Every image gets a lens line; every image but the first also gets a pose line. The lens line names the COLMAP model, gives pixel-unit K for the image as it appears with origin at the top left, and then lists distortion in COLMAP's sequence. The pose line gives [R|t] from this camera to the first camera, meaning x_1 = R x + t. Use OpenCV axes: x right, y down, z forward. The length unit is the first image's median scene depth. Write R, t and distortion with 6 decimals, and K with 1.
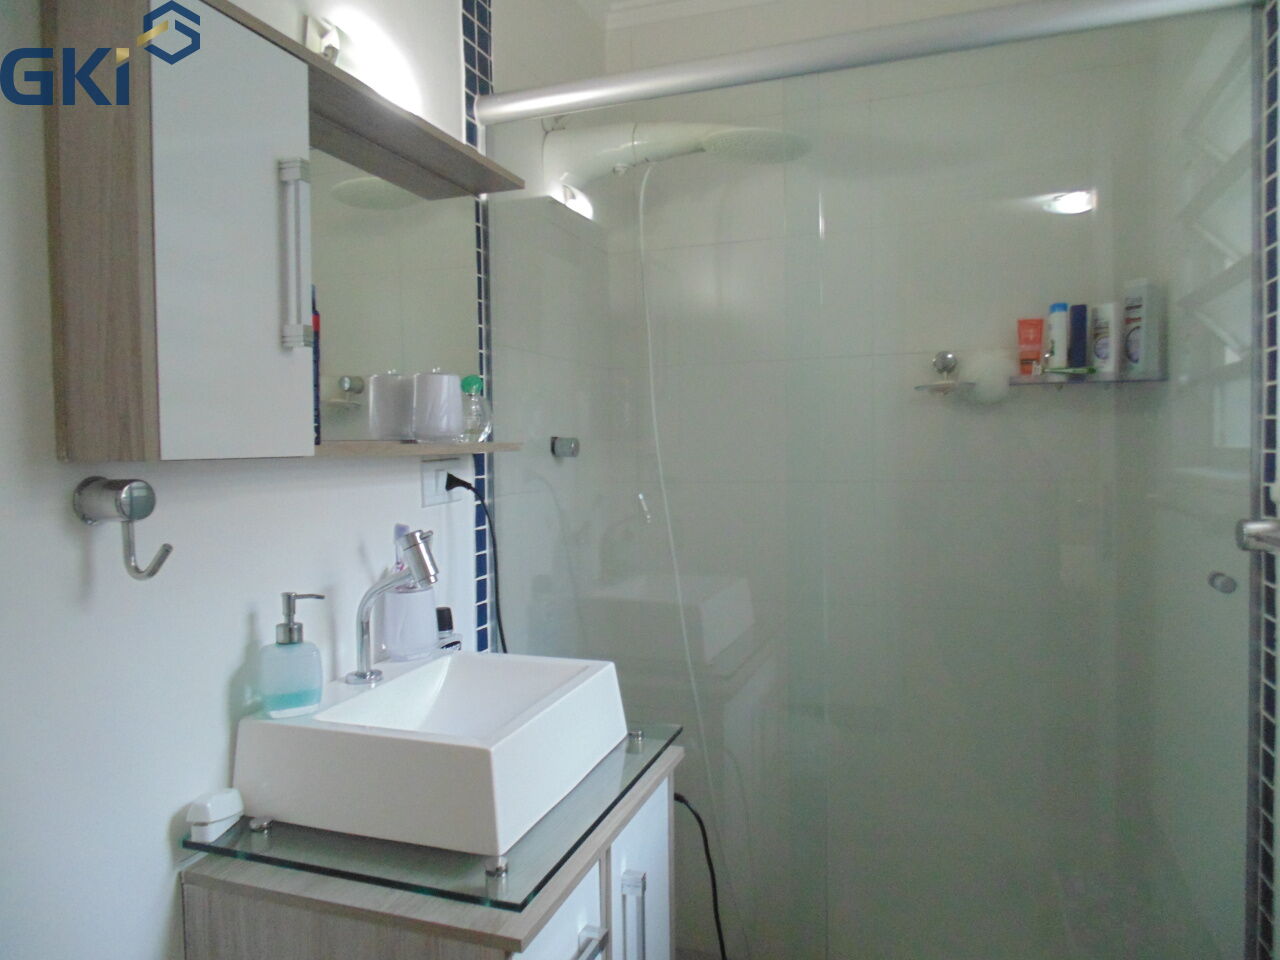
lens RADIAL K [[831.4, 0, 642.8], [0, 831.4, 472.3], [0, 0, 1]] dist [-0.093096, 0.002920]
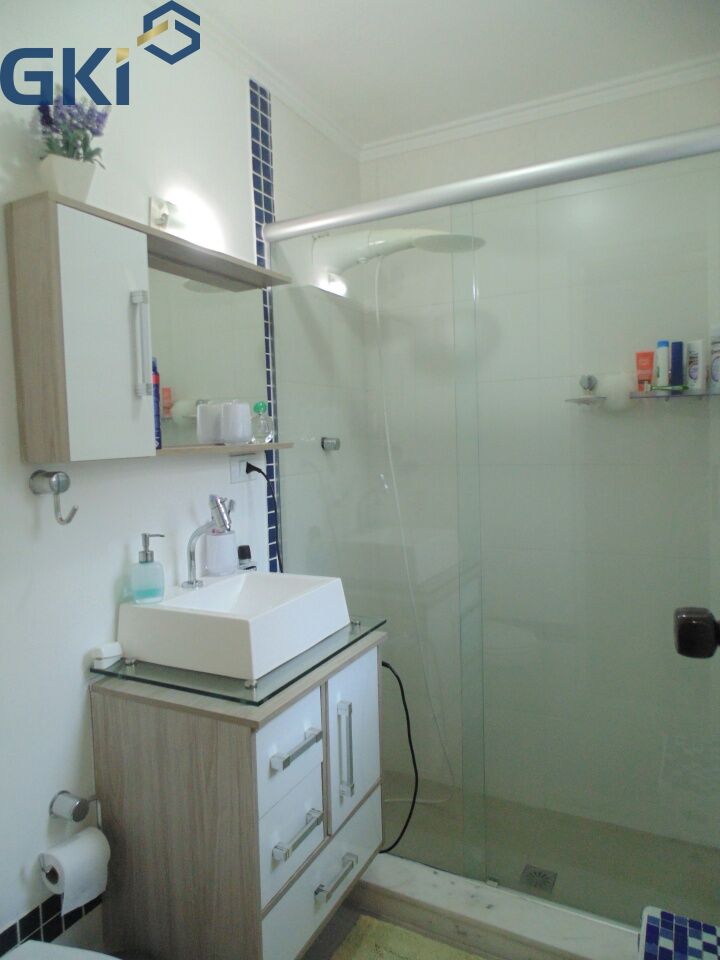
lens RADIAL K [[631.1, 0, 360.0], [0, 631.1, 480.0], [0, 0, 1]] dist [-0.135132, -0.001892]
pose [[0.989981, -0.004616, -0.141128, 0.175914], [0.010317, 0.999159, 0.039695, -0.013448], [0.140826, -0.040753, 0.989195, -0.210159]]
